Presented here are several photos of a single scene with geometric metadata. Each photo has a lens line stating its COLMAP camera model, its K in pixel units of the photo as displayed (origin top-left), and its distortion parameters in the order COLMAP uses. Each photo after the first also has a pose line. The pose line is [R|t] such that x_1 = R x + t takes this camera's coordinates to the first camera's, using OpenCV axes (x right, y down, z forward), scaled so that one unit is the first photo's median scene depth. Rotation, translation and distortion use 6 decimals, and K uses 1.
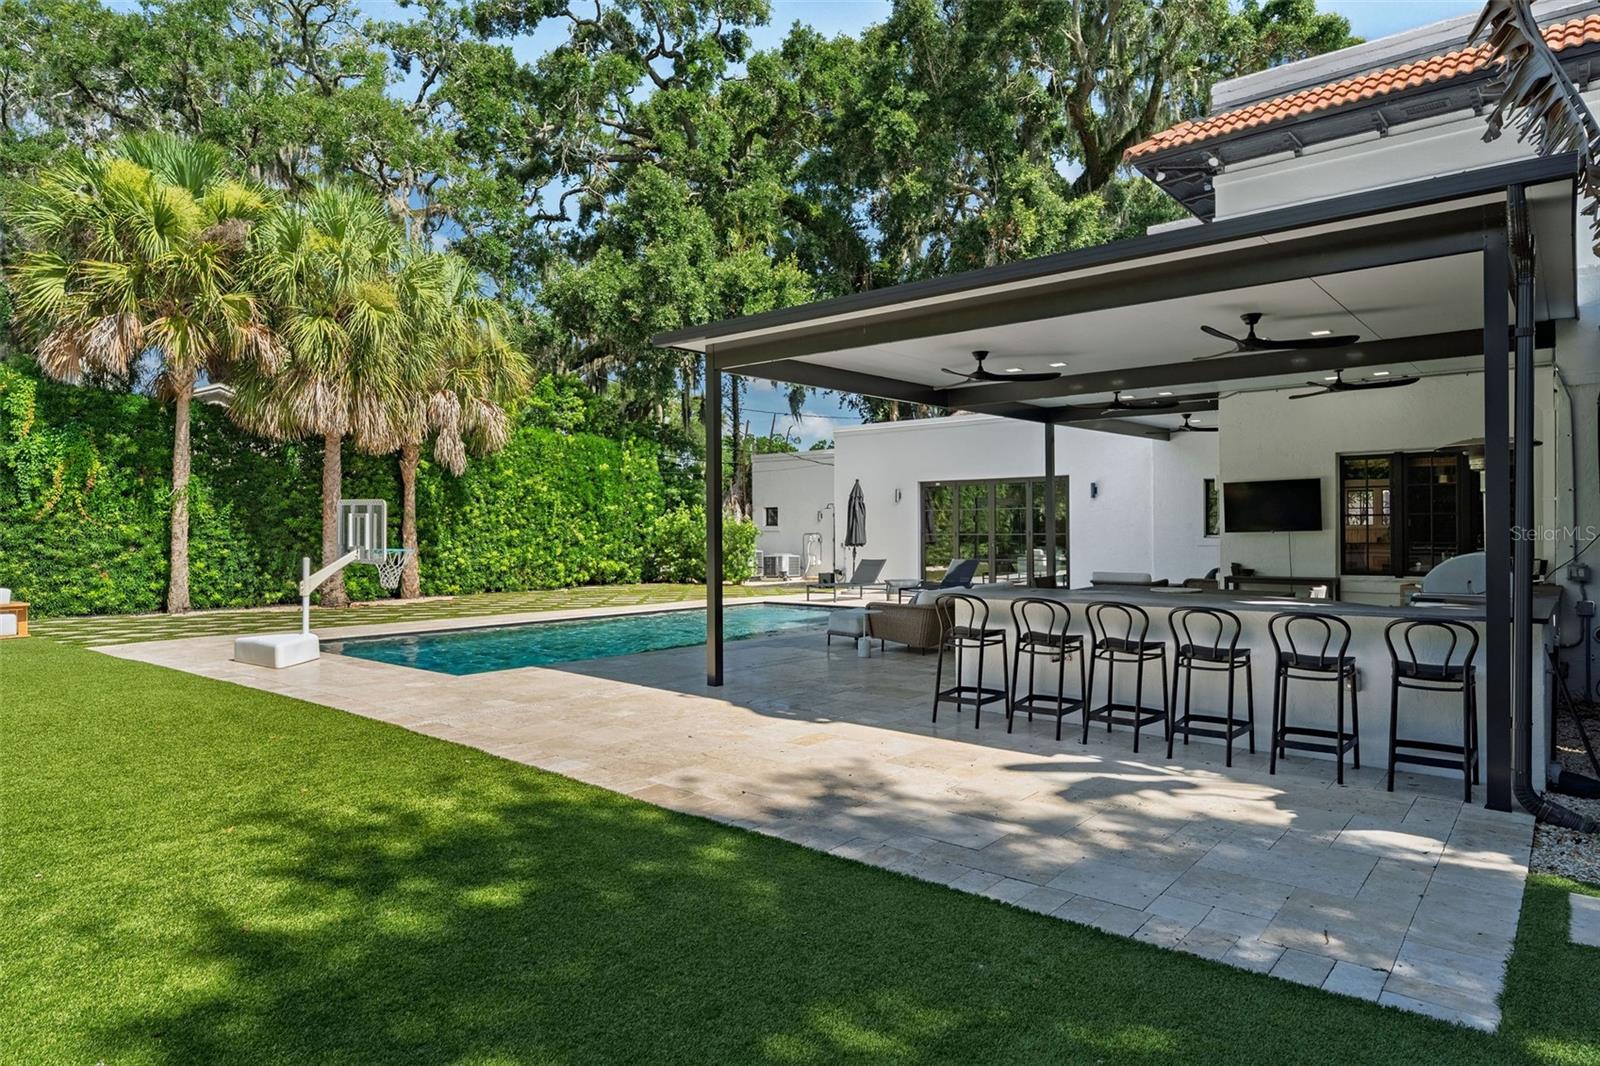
lens RADIAL K [[976.3, 0, 800.0], [0, 976.3, 533.0], [0, 0, 1]] dist [-0.001467, -0.000658]
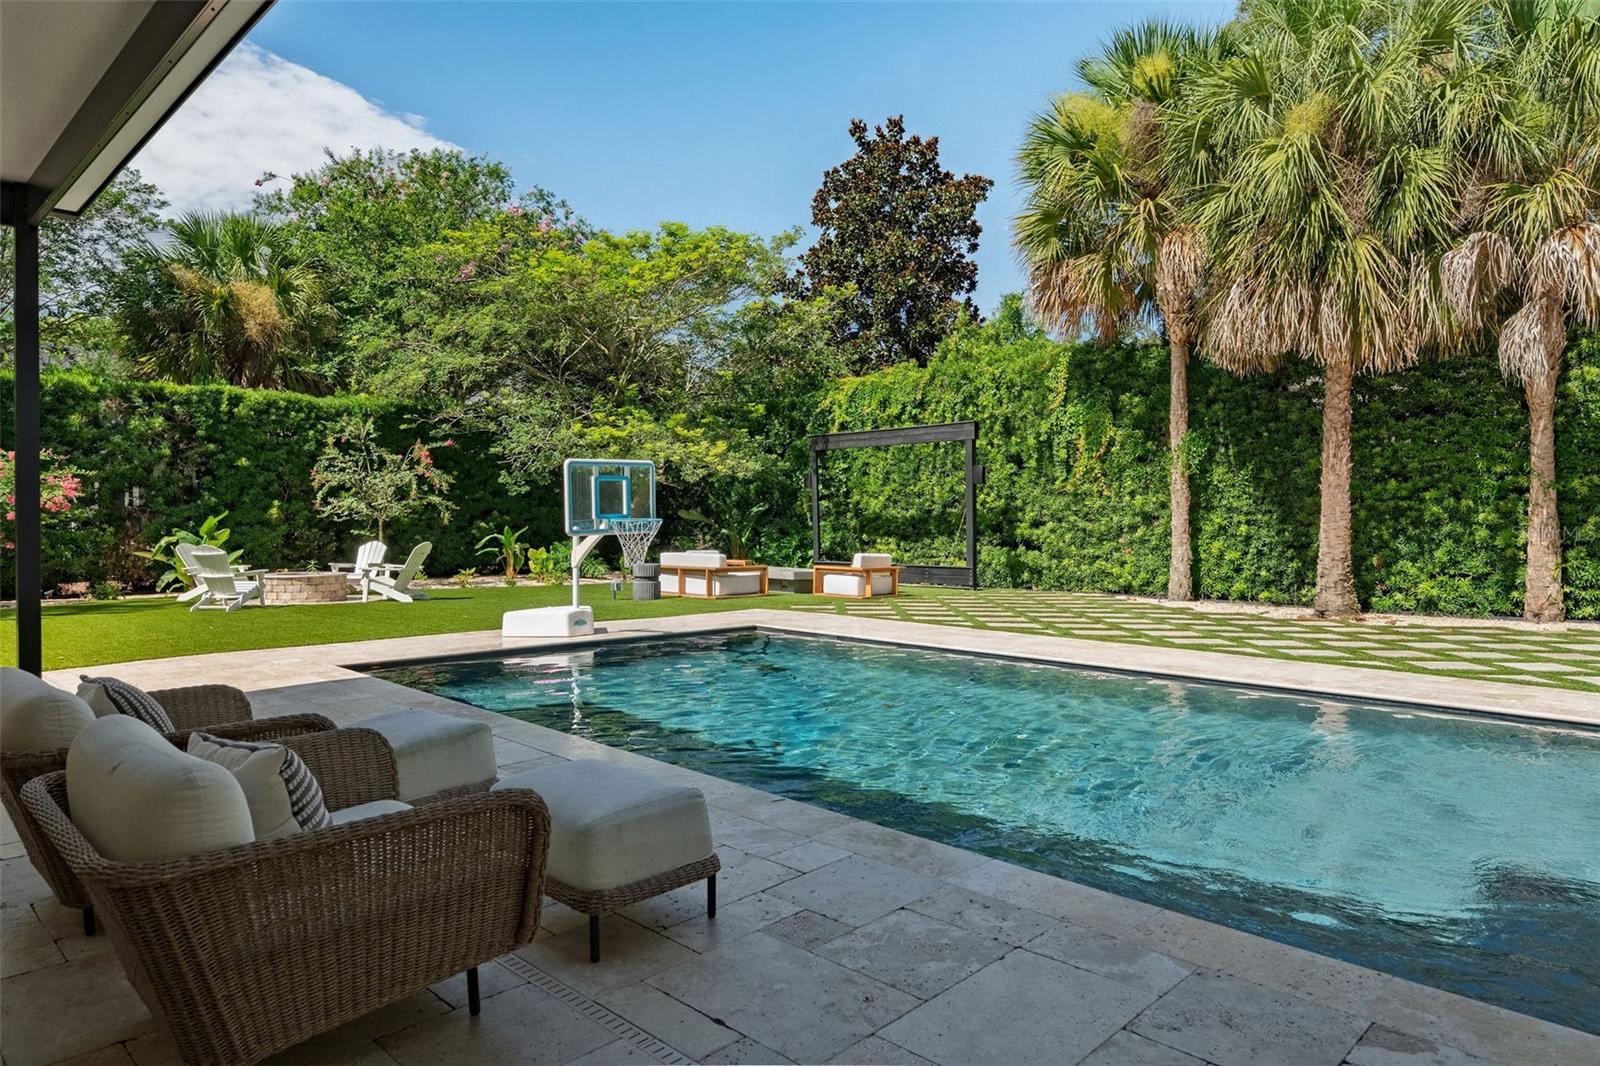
lens RADIAL K [[1005.8, 0, 800.0], [0, 1005.8, 533.0], [0, 0, 1]] dist [-0.003901, -0.000721]
pose [[-0.083016, 0.020963, -0.996328, 0.211789], [-0.000690, 0.999777, 0.021093, 0.005847], [0.996548, 0.002439, -0.082983, 0.658969]]
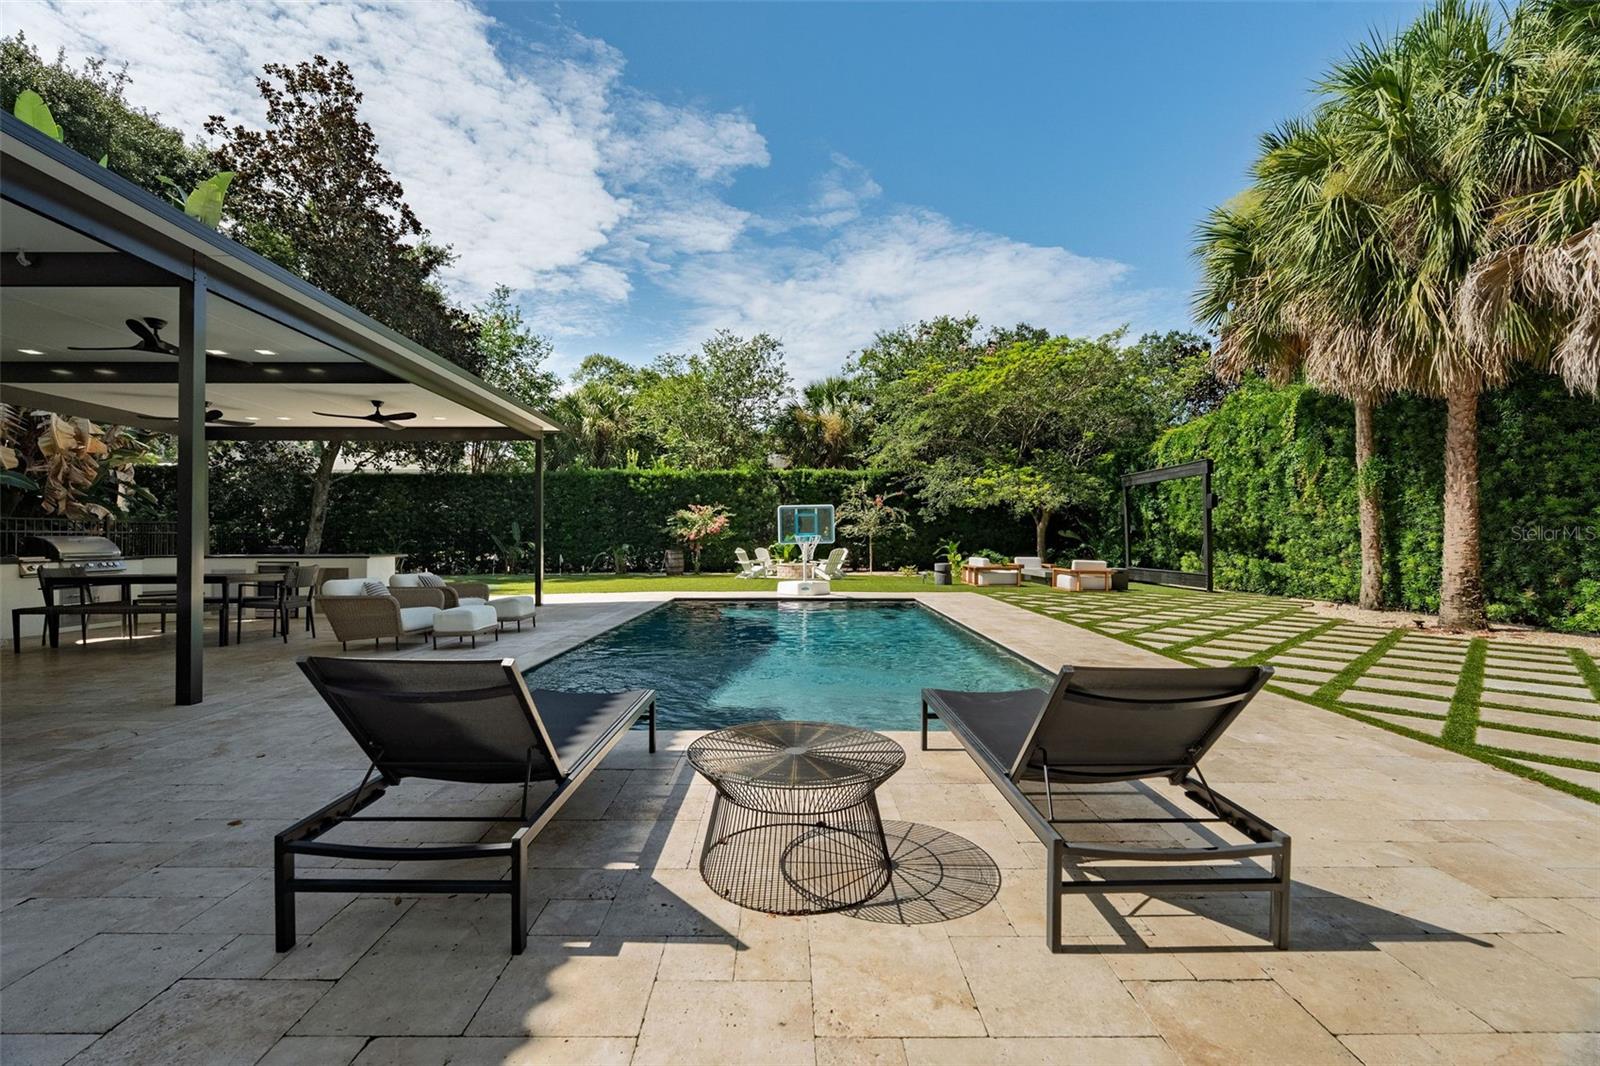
lens RADIAL K [[704.3, 0, 800.0], [0, 704.3, 533.0], [0, 0, 1]] dist [-0.004429, -0.000330]
pose [[-0.754768, 0.001978, -0.655989, 0.177619], [0.003316, 0.999994, -0.000800, 0.007524], [0.655984, -0.002779, -0.754770, 1.008992]]
